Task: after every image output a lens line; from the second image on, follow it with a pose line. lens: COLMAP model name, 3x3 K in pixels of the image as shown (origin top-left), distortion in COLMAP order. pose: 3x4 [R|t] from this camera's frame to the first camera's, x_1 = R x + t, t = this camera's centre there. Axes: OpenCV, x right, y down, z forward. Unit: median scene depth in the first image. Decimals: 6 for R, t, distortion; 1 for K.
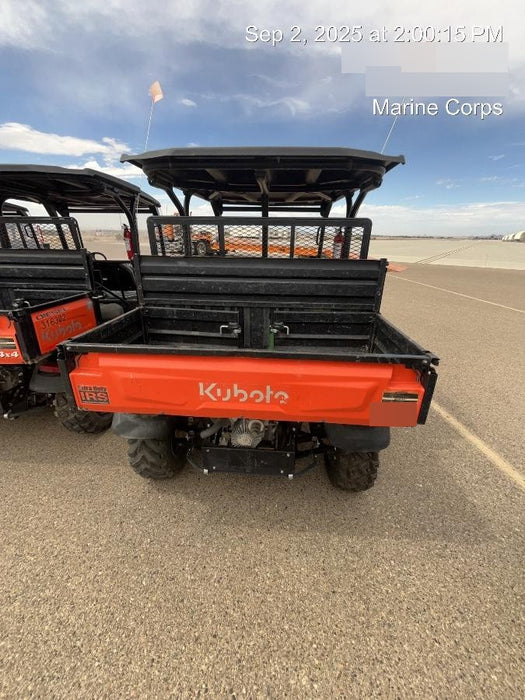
lens RADIAL K [[283.3, 0, 262.5], [0, 283.3, 350.0], [0, 0, 1]] dist [-0.001607, -0.000252]
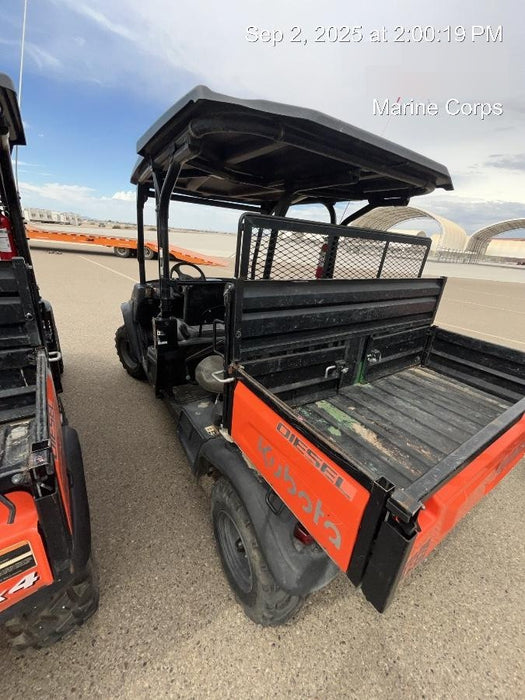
lens RADIAL K [[283.3, 0, 262.5], [0, 283.3, 350.0], [0, 0, 1]] dist [-0.001607, -0.000252]
pose [[0.792293, -0.177993, 0.583602, -0.774943], [0.161641, 0.983558, 0.080535, -0.239024], [-0.588341, 0.030527, 0.808037, 0.525763]]
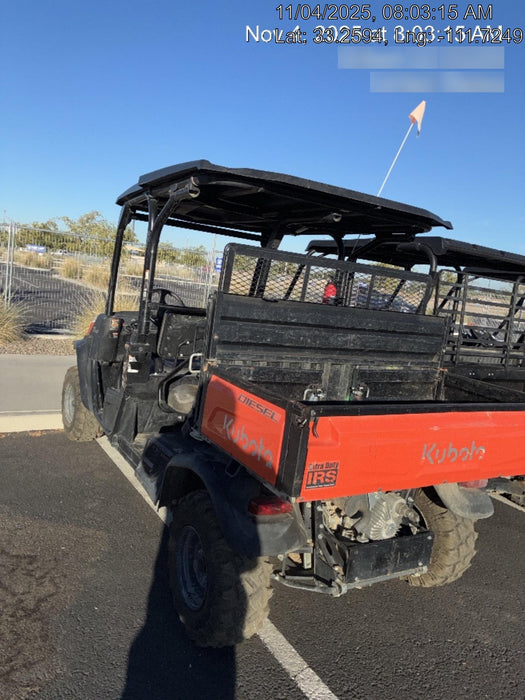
lens RADIAL K [[542.1, 0, 248.6], [0, 542.1, 321.2], [0, 0, 1]] dist [0.008284, 0.003732]
pose [[0.830555, 0.040384, 0.555471, -1.164415], [0.088892, 0.974969, -0.203796, 0.022557], [-0.549797, 0.218641, 0.806175, -0.136916]]
